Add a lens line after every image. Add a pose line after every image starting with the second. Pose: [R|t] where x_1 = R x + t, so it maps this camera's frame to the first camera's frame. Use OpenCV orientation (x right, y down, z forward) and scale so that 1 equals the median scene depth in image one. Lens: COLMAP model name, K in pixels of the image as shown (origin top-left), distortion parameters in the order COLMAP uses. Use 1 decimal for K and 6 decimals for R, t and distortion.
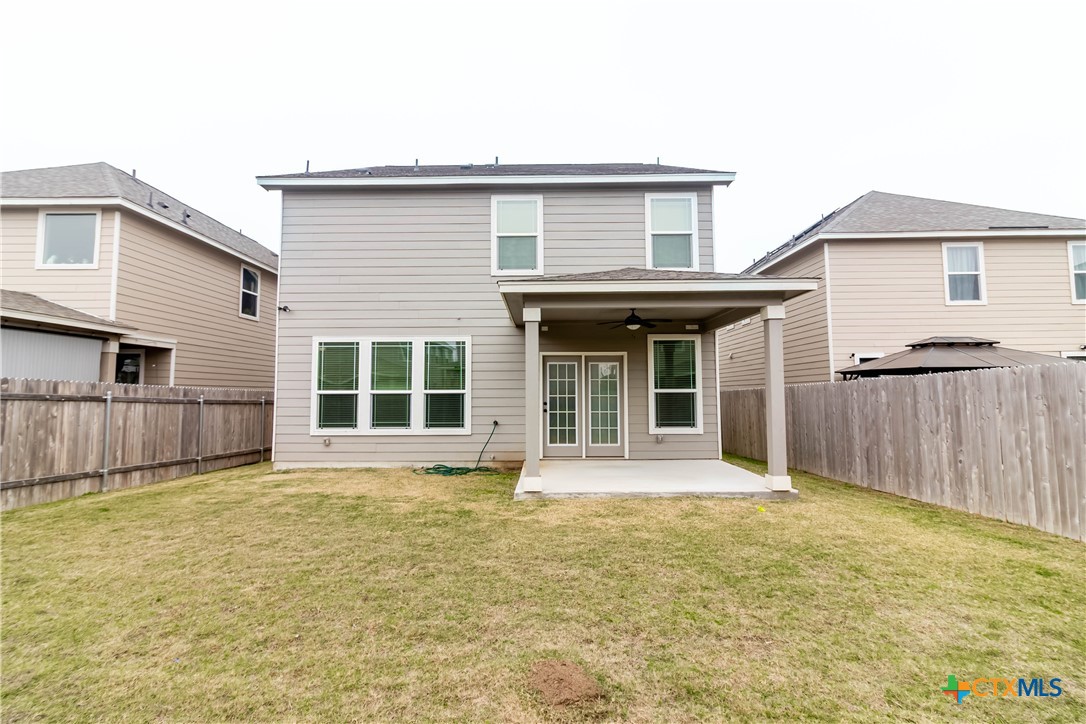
lens RADIAL K [[507.8, 0, 541.4], [0, 507.8, 358.3], [0, 0, 1]] dist [0.012842, 0.000249]
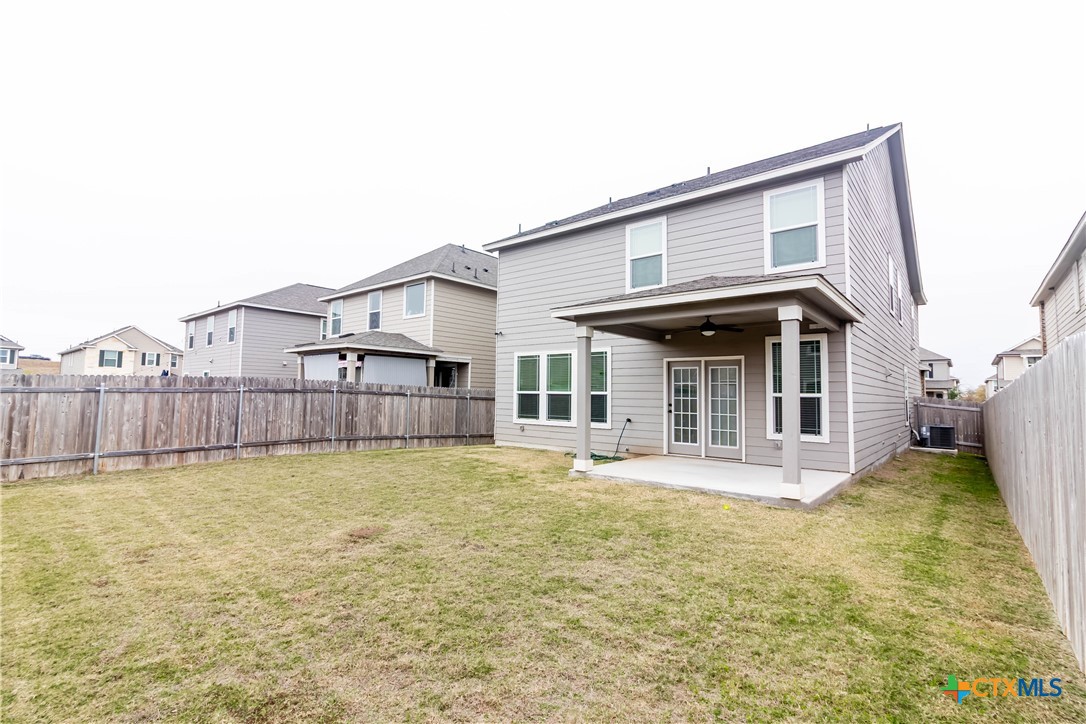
lens RADIAL K [[507.8, 0, 547.2], [0, 507.8, 363.7], [0, 0, 1]] dist [0.012842, 0.000249]
pose [[0.775764, -0.024570, -0.630544, 0.499377], [0.026785, 0.999623, -0.005998, -0.001091], [0.630454, -0.012236, 0.776130, -0.023634]]
